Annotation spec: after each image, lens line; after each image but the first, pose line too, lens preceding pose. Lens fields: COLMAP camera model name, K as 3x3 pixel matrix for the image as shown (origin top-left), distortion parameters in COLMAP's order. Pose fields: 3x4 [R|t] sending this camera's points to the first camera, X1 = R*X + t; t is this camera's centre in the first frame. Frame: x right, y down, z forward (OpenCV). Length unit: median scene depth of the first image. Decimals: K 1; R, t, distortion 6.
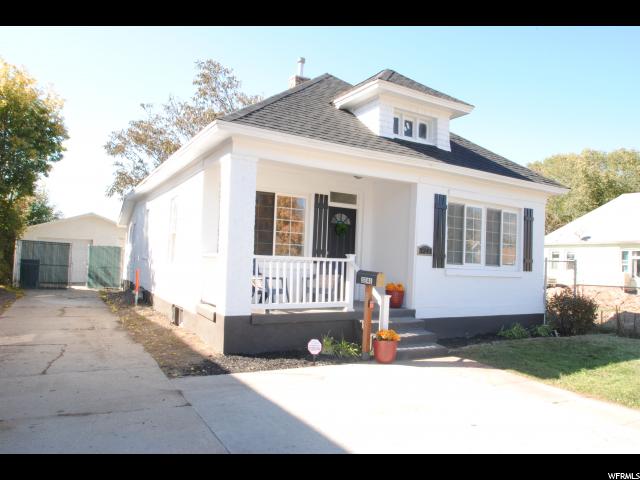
lens RADIAL K [[443.7, 0, 316.2], [0, 443.7, 244.2], [0, 0, 1]] dist [-0.029594, -0.001939]
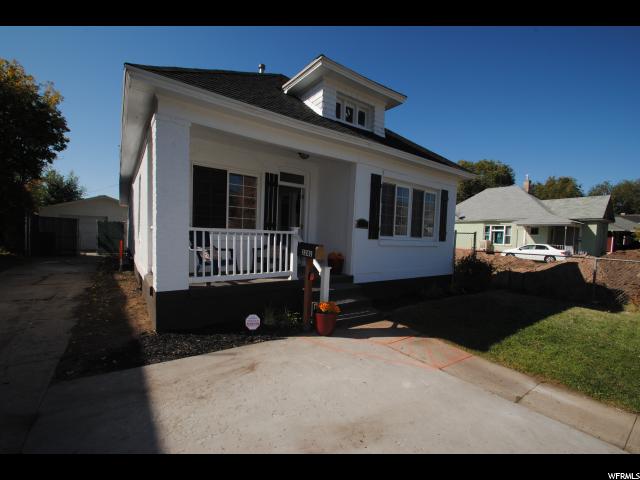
lens RADIAL K [[282.2, 0, 316.0], [0, 282.2, 248.7], [0, 0, 1]] dist [0.012170, -0.015889]
pose [[0.994932, -0.006307, 0.100355, 0.052575], [-0.003169, 0.995568, 0.093990, 0.009082], [-0.100503, -0.093831, 0.990502, 0.277171]]
